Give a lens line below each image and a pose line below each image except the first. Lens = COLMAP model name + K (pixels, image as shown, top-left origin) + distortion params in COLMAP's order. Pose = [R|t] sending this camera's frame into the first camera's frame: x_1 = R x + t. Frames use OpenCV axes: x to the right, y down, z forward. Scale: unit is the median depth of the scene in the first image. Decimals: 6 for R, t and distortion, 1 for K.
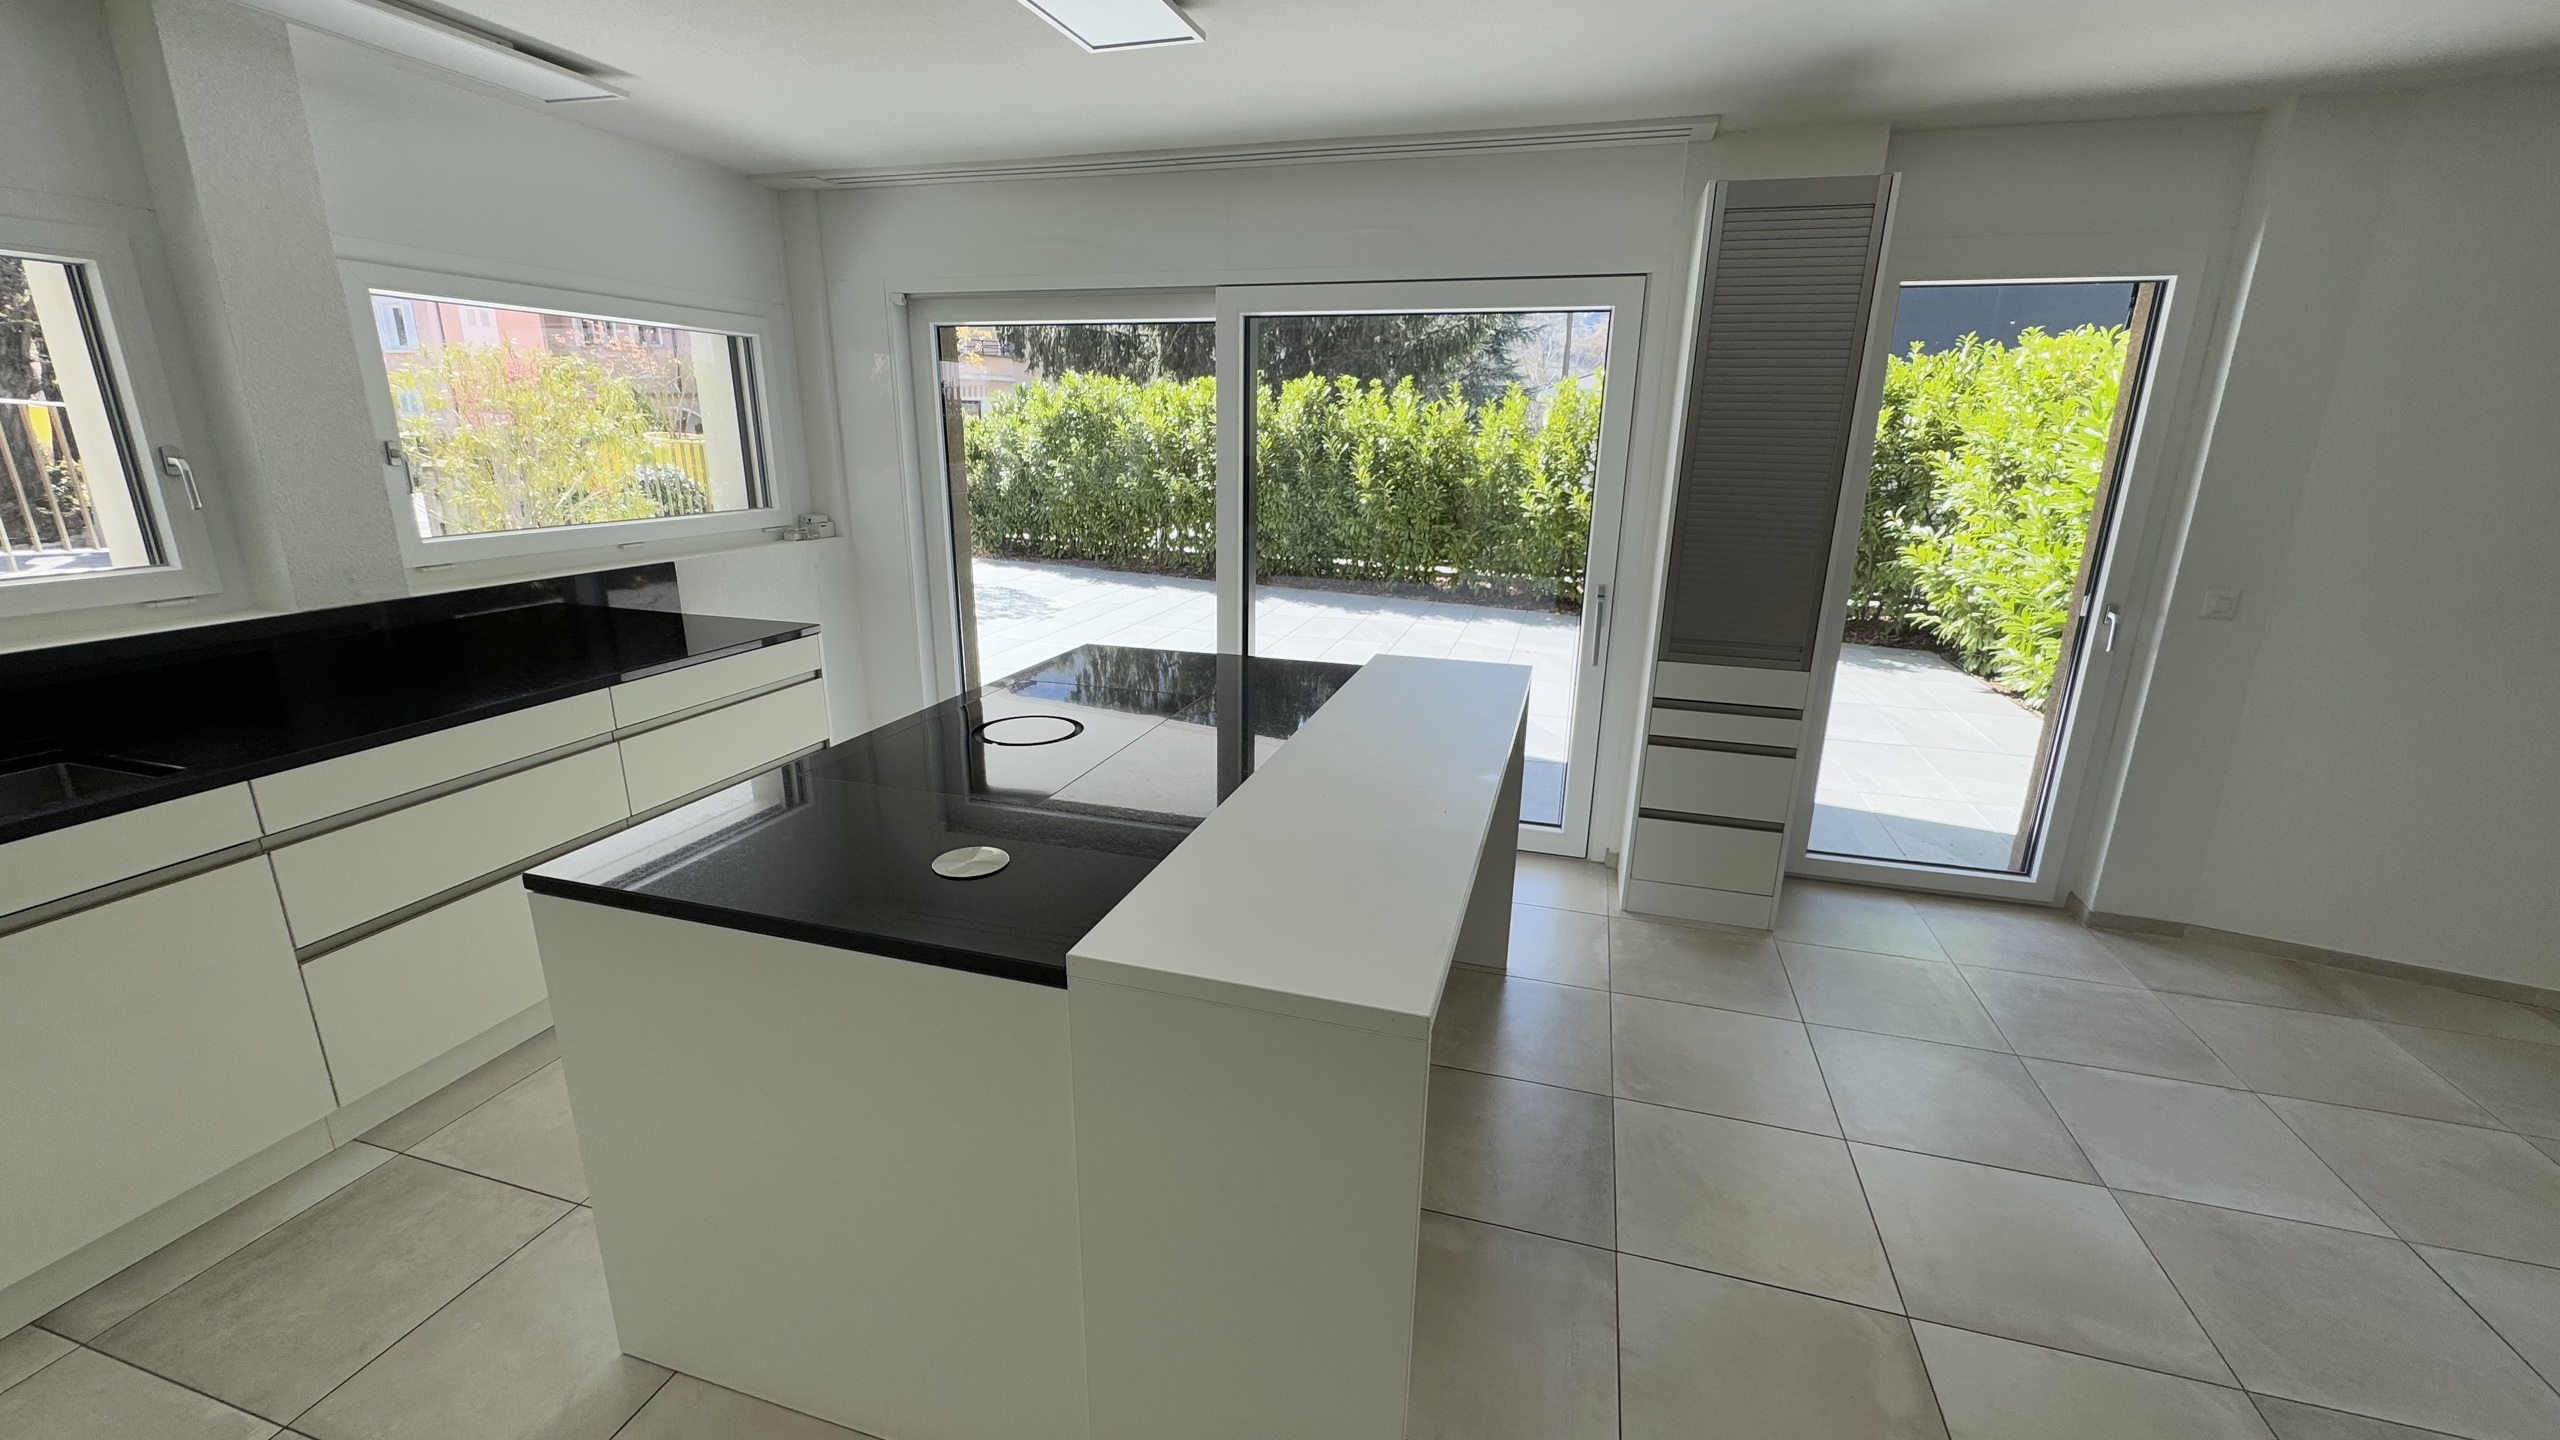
lens RADIAL K [[1024.9, 0, 1280.2], [0, 1024.9, 713.3], [0, 0, 1]] dist [-0.012120, -0.000039]
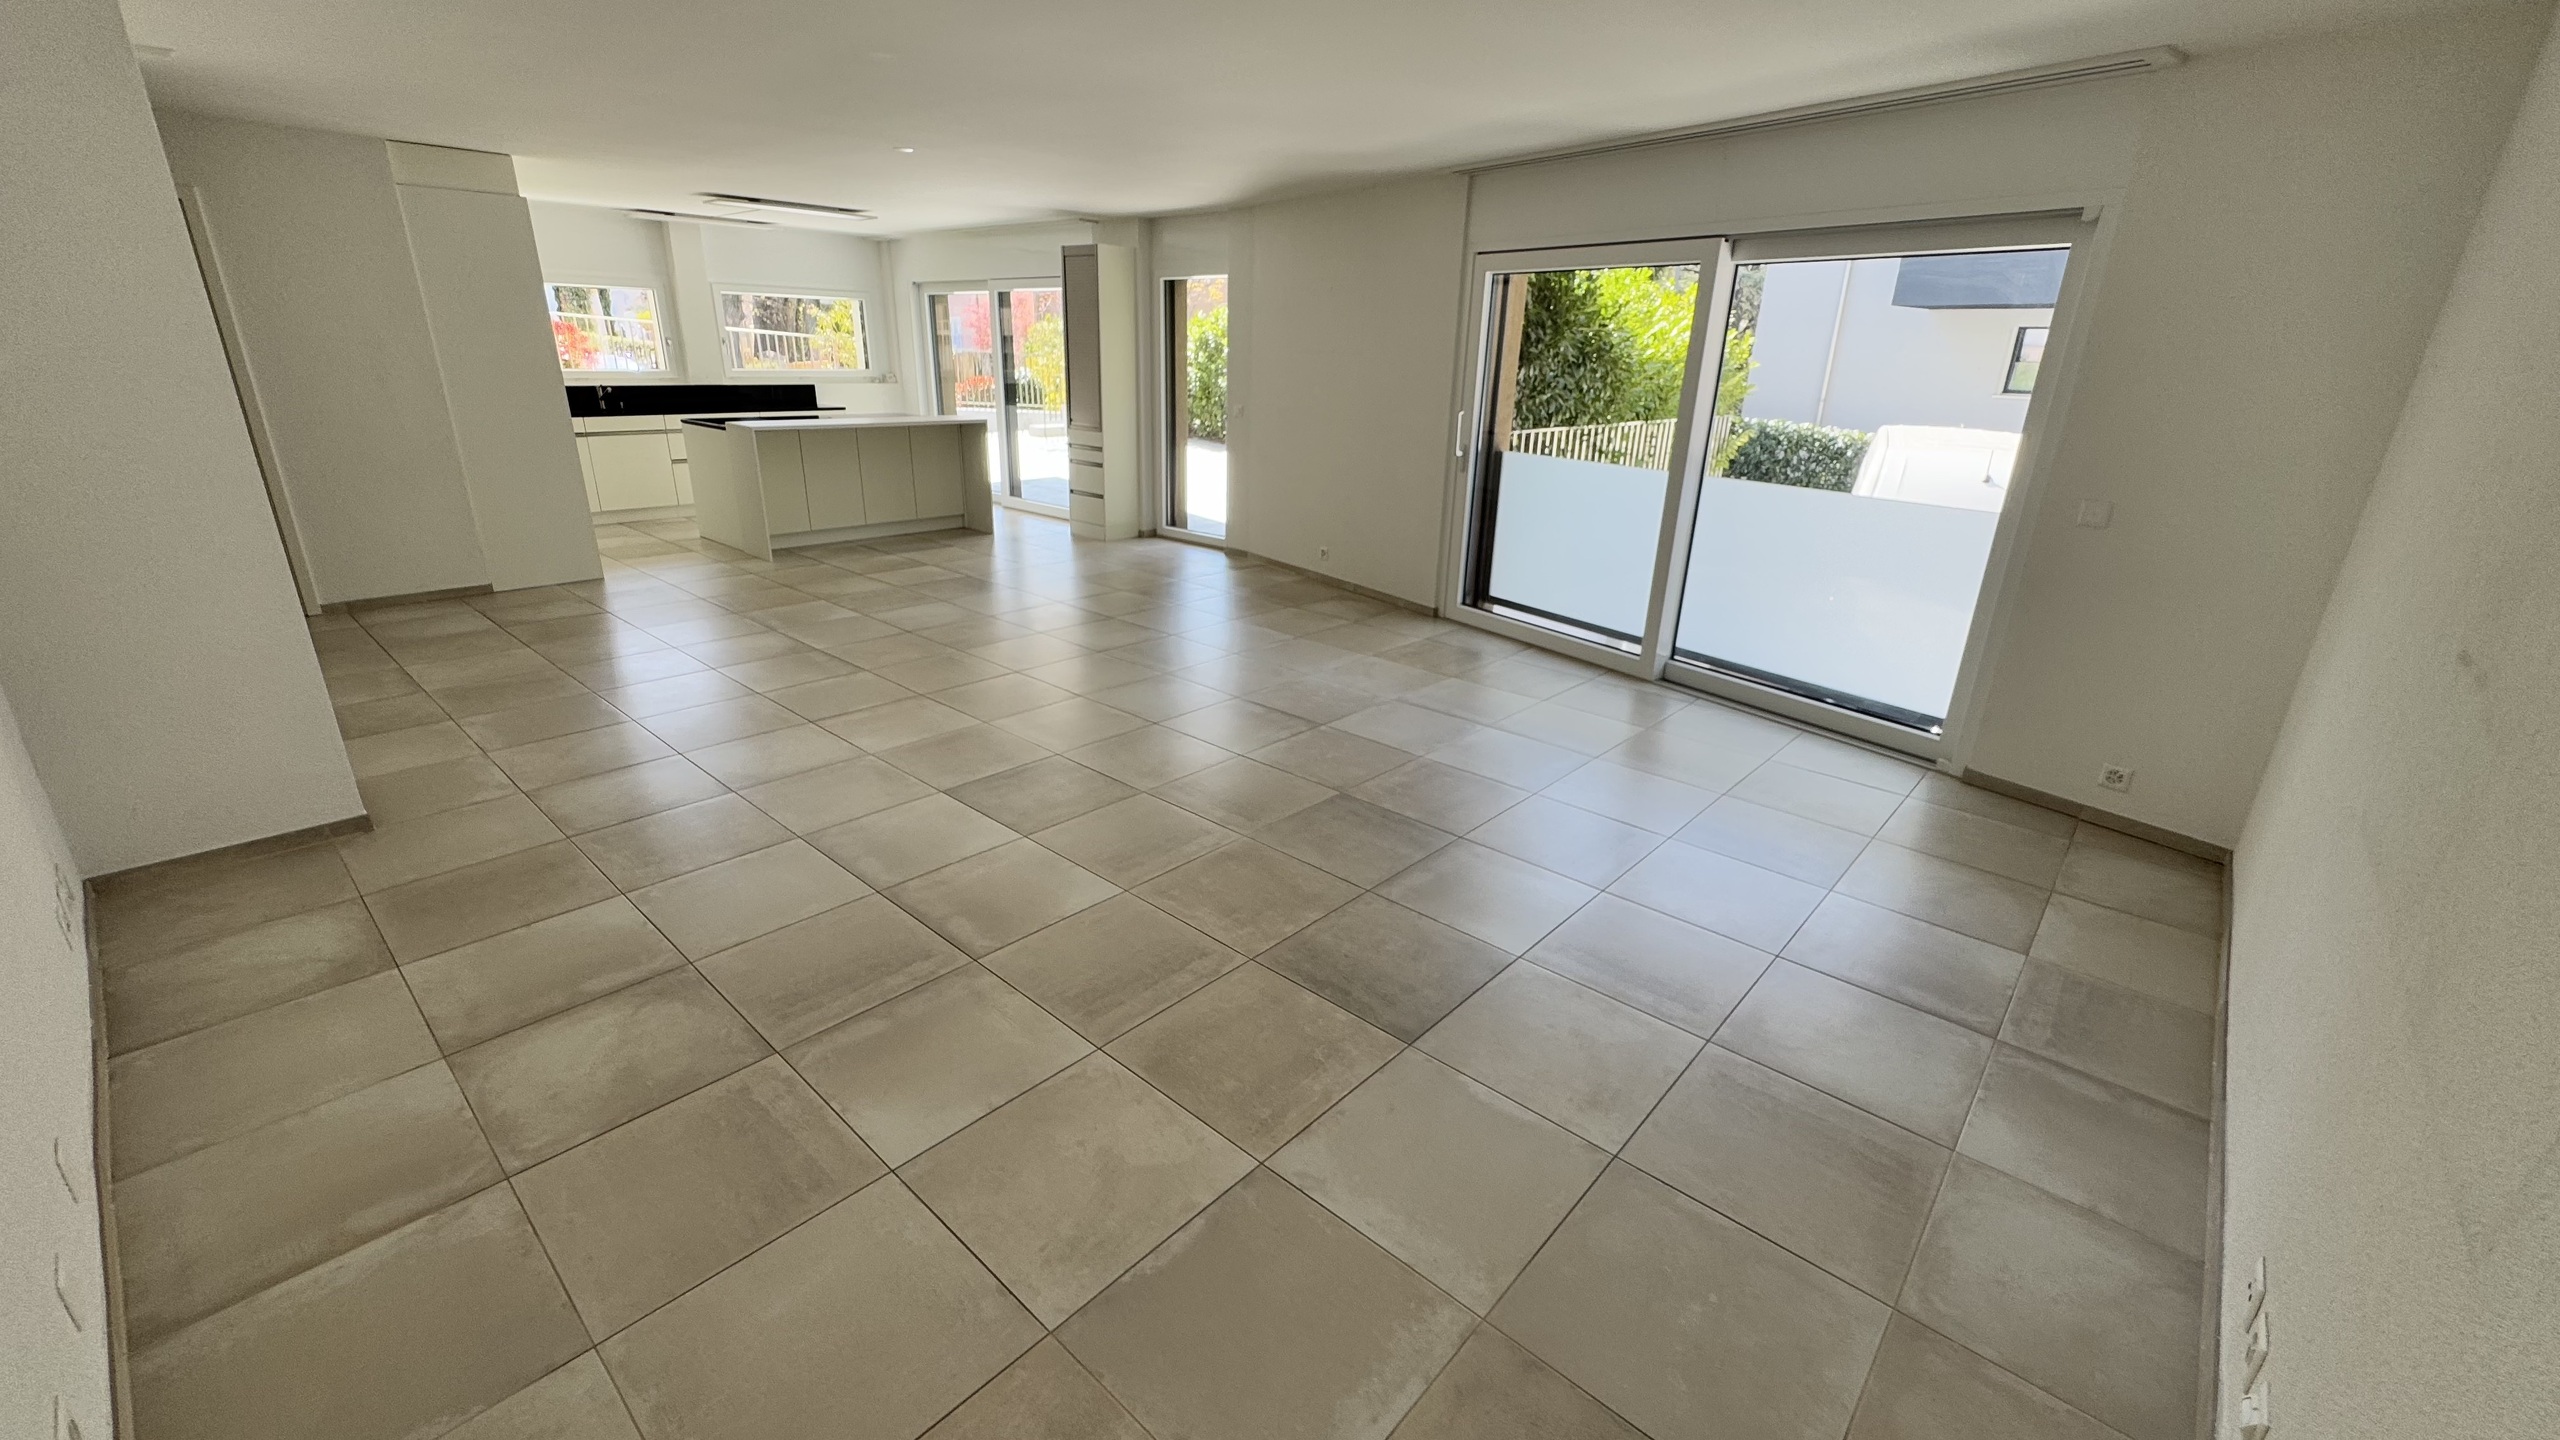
lens RADIAL K [[1024.9, 0, 1279.9], [0, 1024.9, 723.2], [0, 0, 1]] dist [-0.012120, -0.000039]
pose [[0.903949, 0.161190, -0.396098, 1.574215], [-0.136878, 0.986572, 0.089105, 0.300148], [0.405142, -0.026329, 0.913874, -0.923893]]
